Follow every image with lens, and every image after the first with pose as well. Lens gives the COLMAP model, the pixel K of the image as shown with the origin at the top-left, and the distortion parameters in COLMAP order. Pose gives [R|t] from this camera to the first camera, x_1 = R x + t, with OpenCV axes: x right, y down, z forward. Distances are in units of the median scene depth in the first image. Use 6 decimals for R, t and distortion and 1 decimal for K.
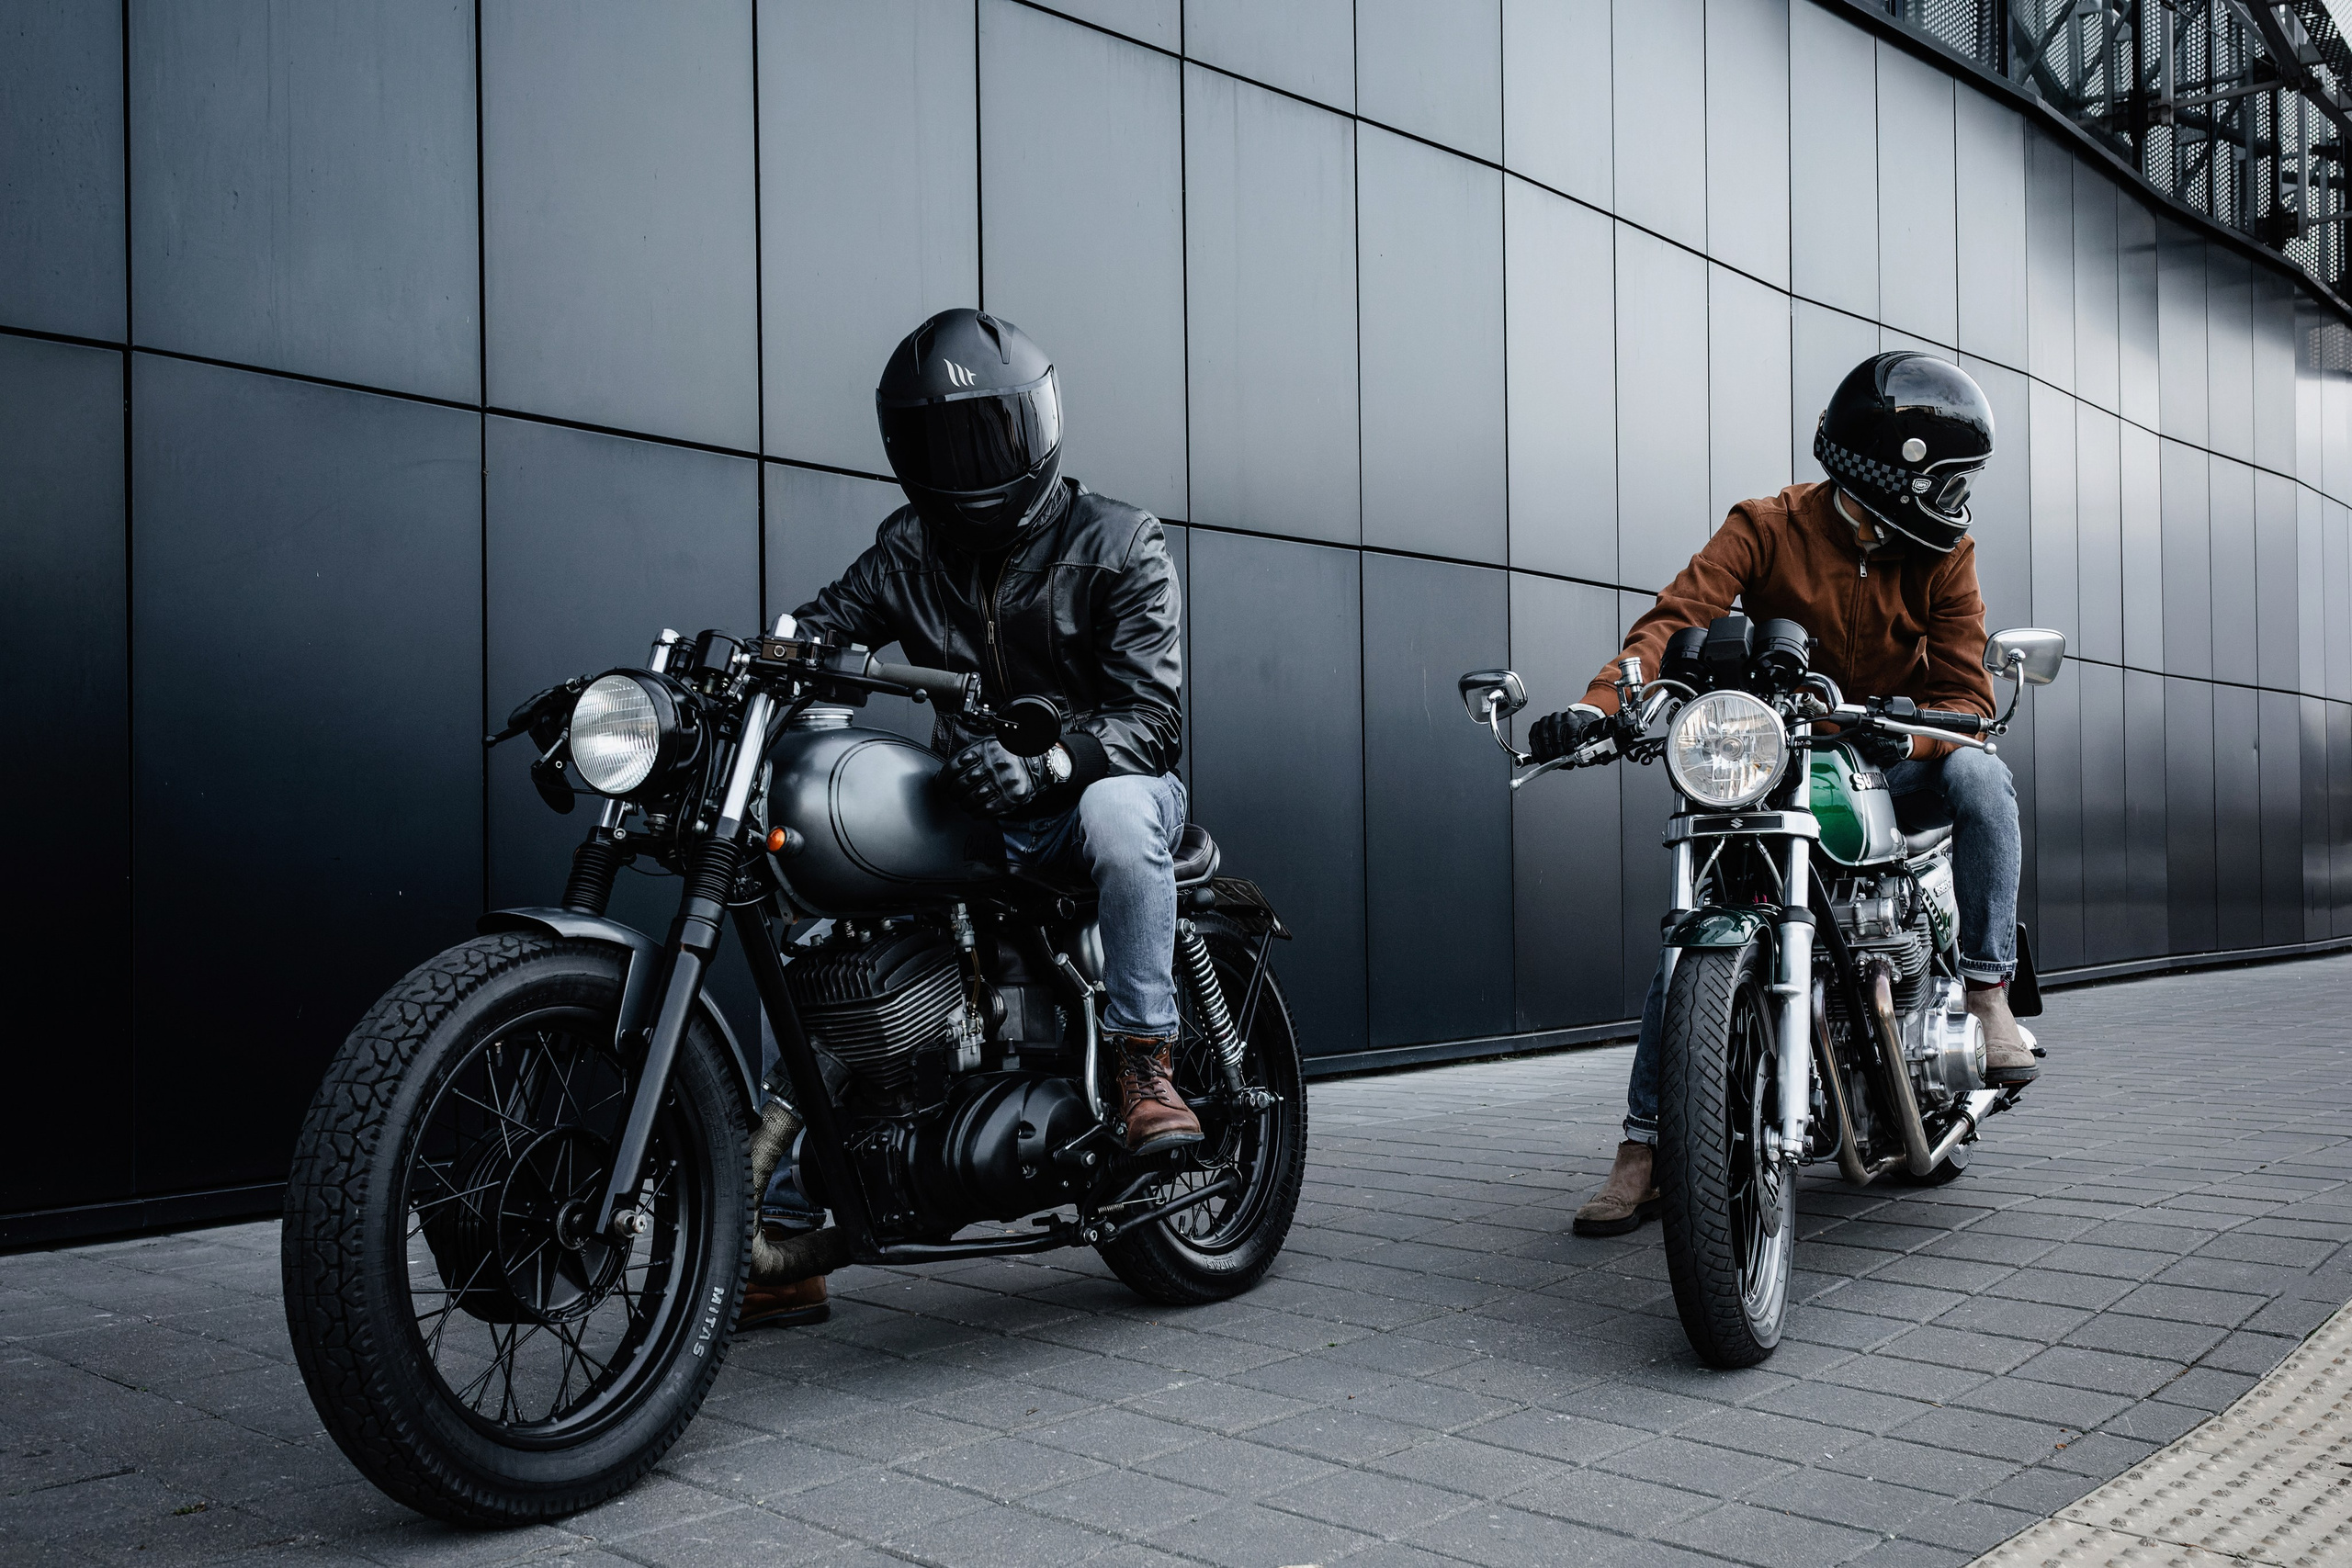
lens RADIAL K [[2249.8, 0, 1176.0], [0, 2249.8, 784.0], [0, 0, 1]] dist [0.096780, -0.165251]
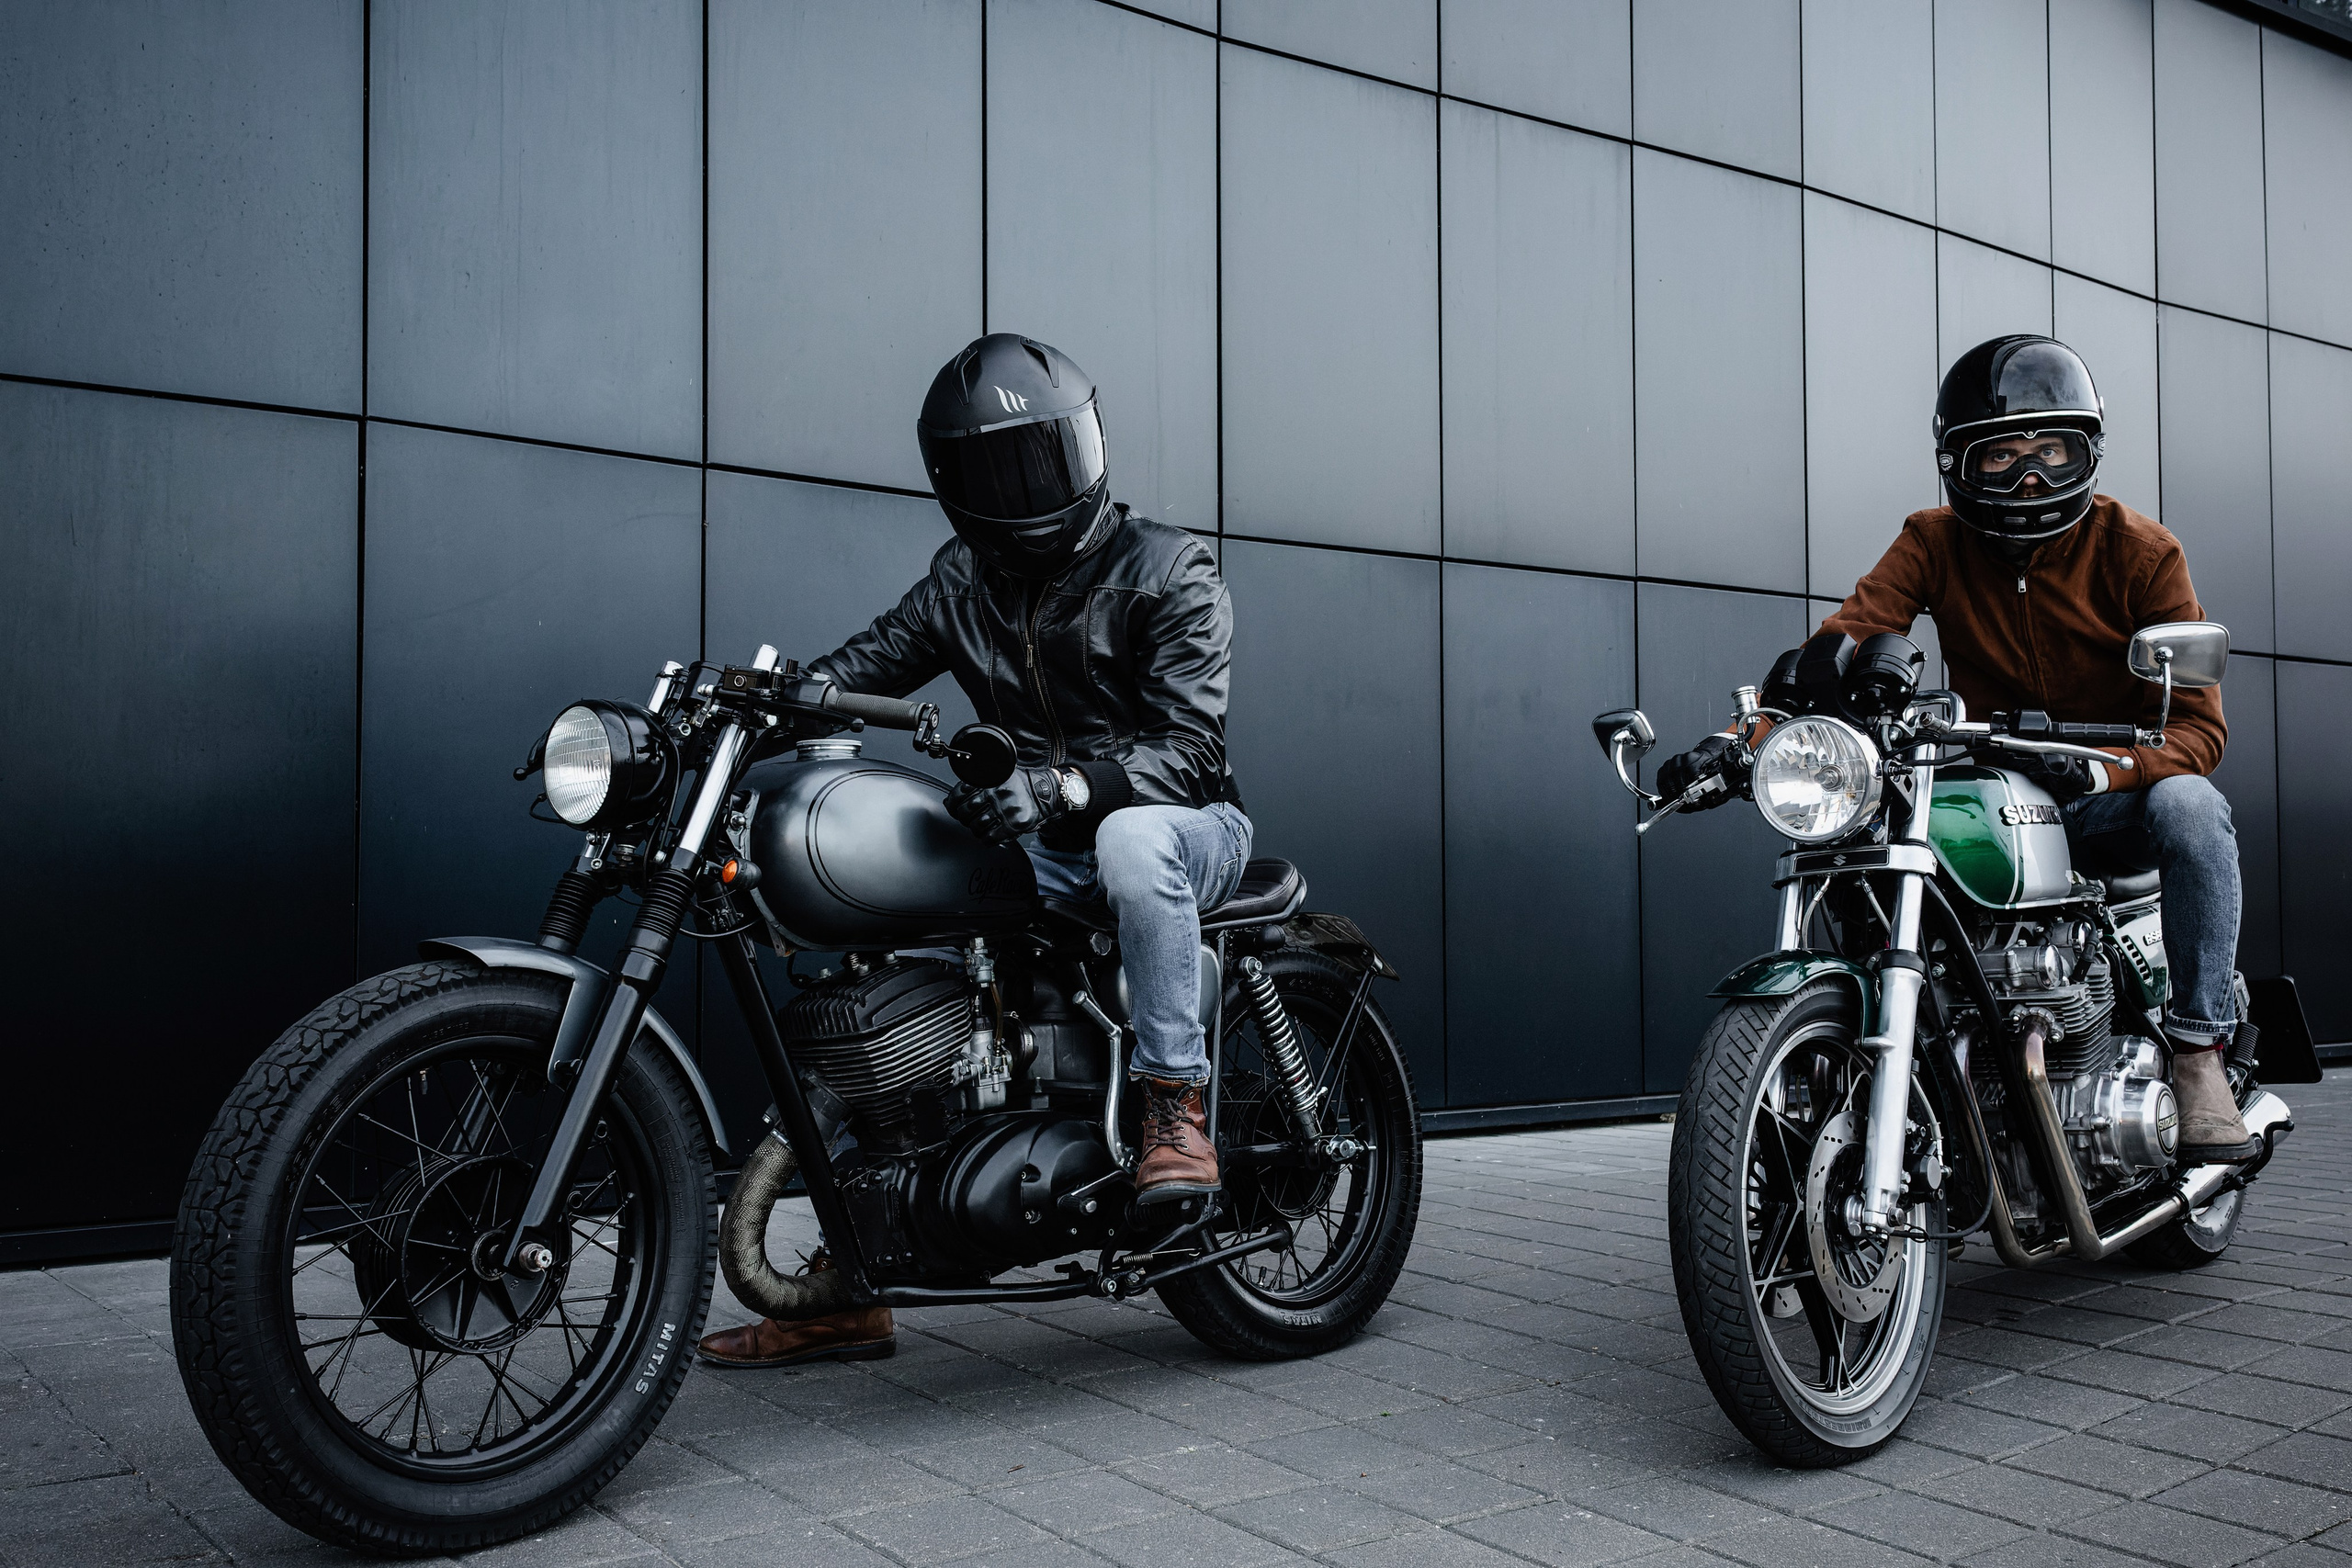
lens RADIAL K [[2121.8, 0, 1176.0], [0, 2121.8, 784.0], [0, 0, 1]] dist [0.082722, -0.112152]
pose [[0.974698, -0.003281, -0.223500, 0.188599], [-0.001044, 0.999815, -0.019228, 0.003802], [0.223522, 0.018975, 0.974514, 0.115460]]
